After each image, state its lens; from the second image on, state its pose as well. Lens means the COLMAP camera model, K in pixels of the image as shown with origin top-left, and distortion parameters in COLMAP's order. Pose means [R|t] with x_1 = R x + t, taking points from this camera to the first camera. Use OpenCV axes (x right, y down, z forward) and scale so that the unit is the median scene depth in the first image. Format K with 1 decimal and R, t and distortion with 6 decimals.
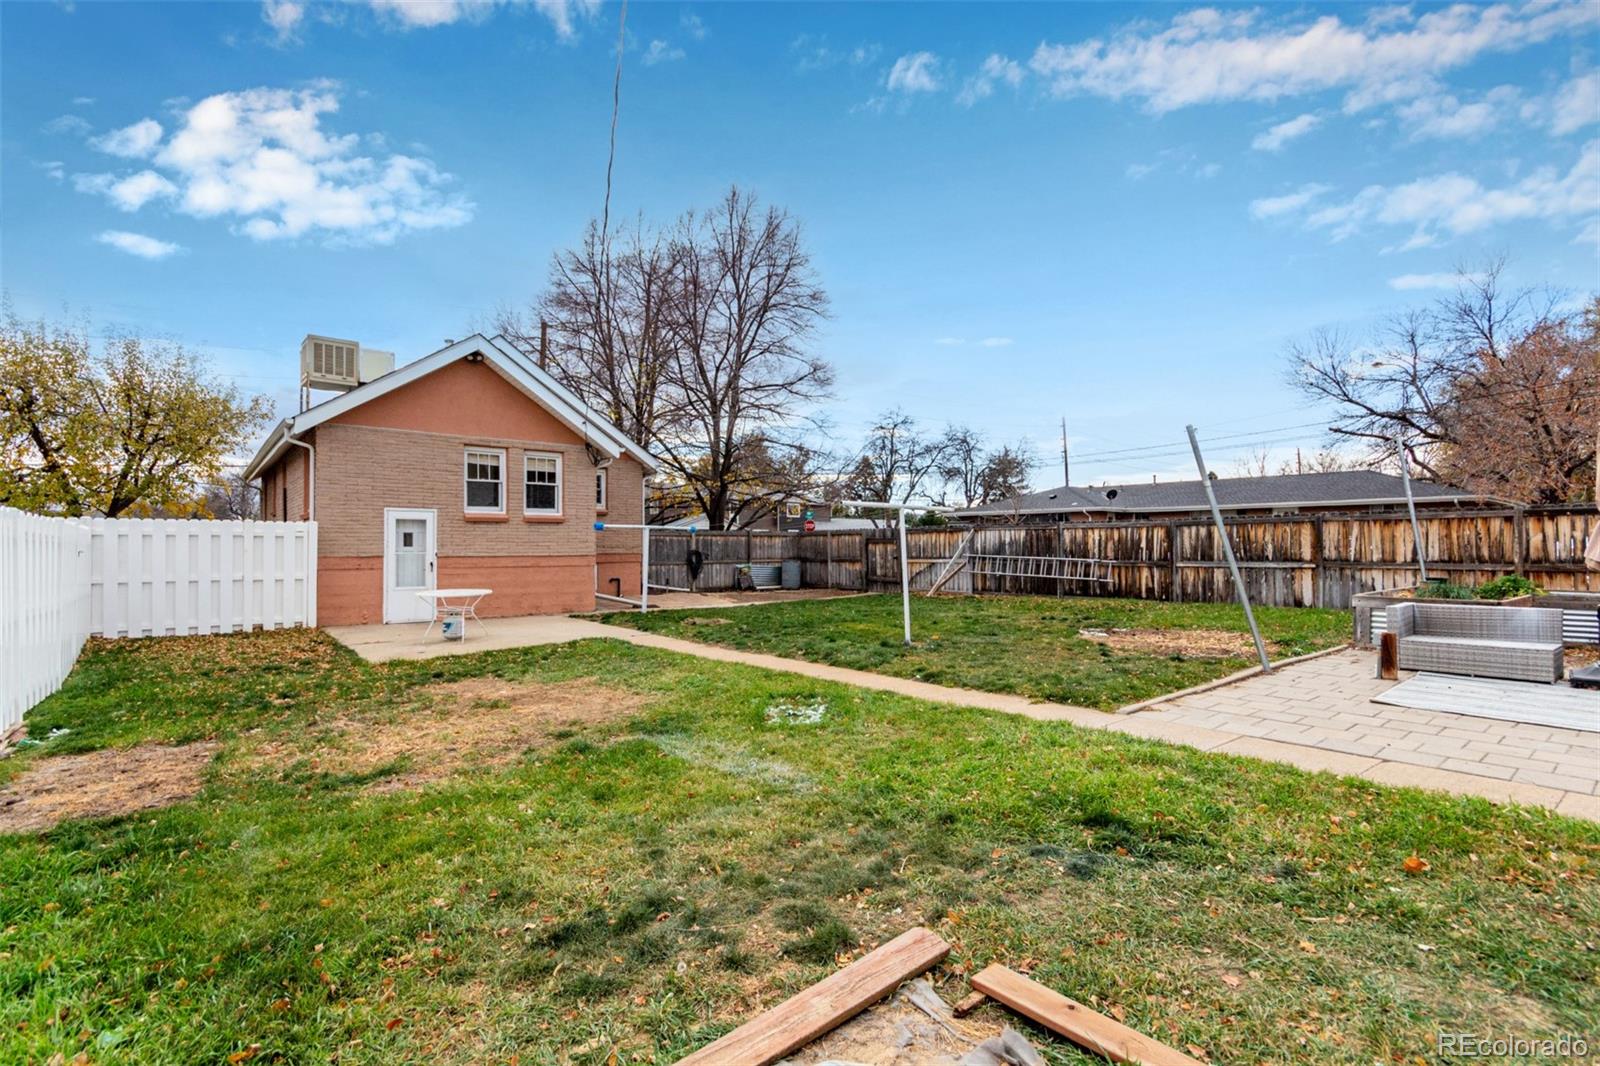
lens RADIAL K [[741.6, 0, 799.7], [0, 741.6, 536.2], [0, 0, 1]] dist [-0.000478, 0.000142]
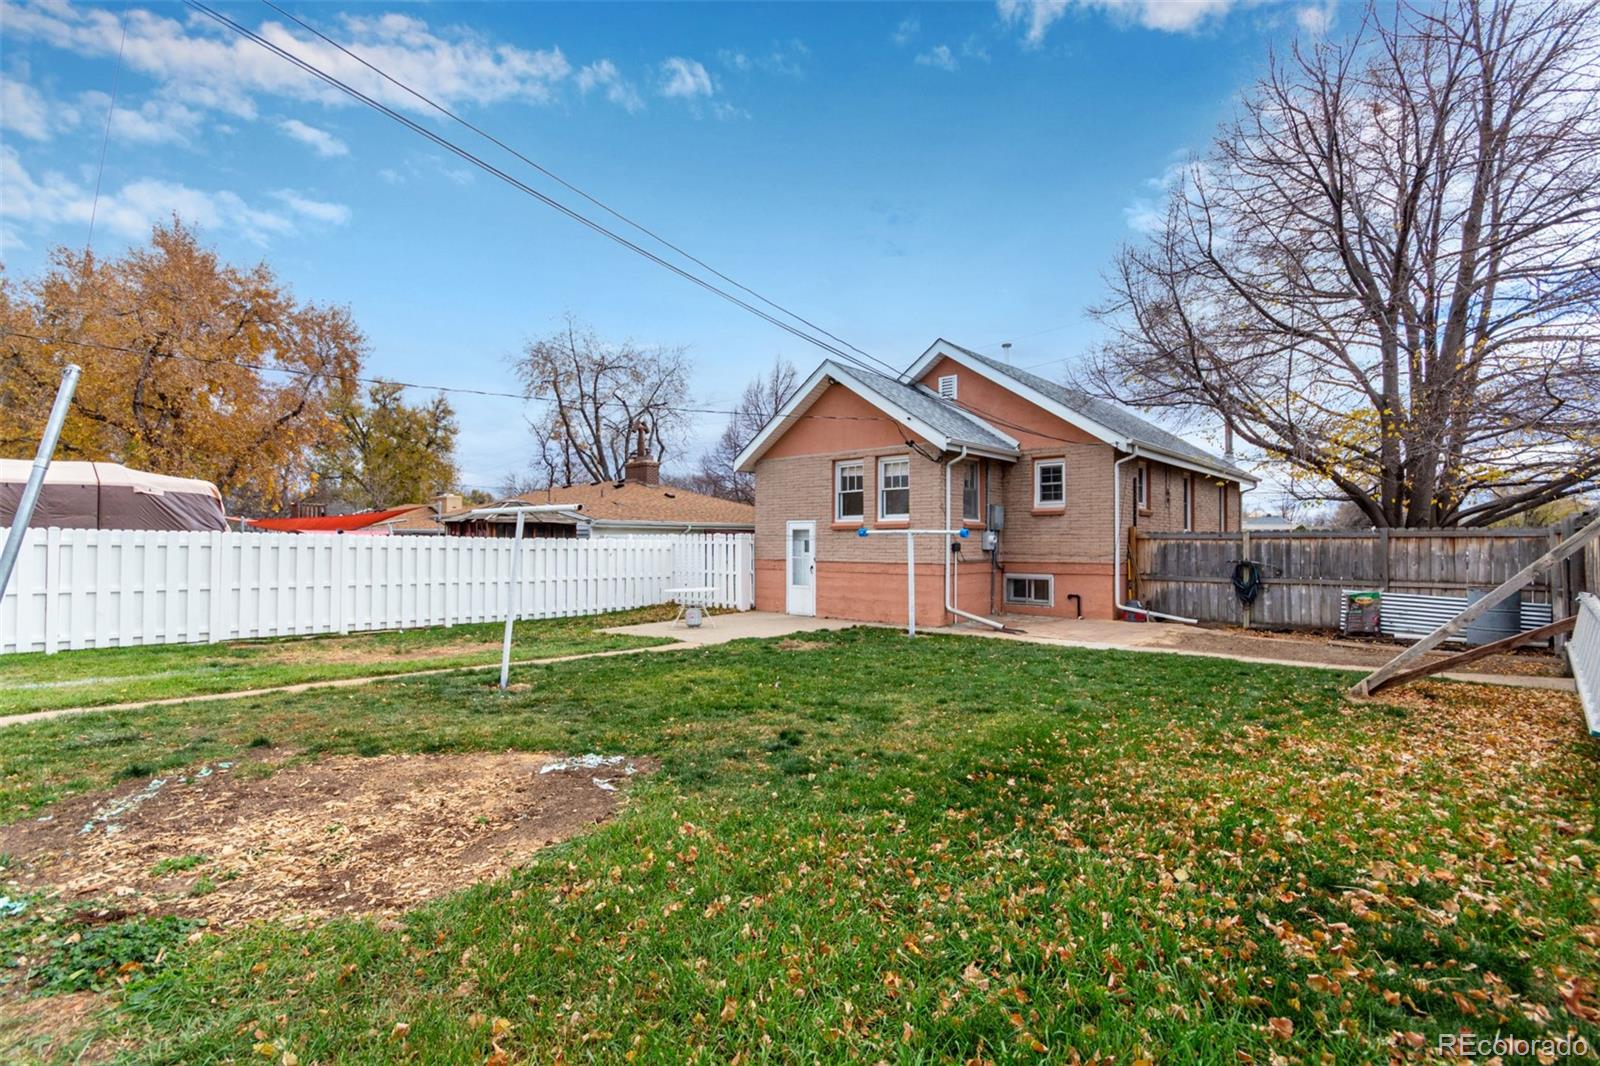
lens RADIAL K [[741.6, 0, 813.4], [0, 741.6, 532.2], [0, 0, 1]] dist [-0.000478, 0.000142]
pose [[0.161731, -0.015278, -0.986717, 0.463336], [0.010504, 0.999850, -0.013760, -0.001397], [0.986779, -0.008139, 0.161867, 0.578376]]
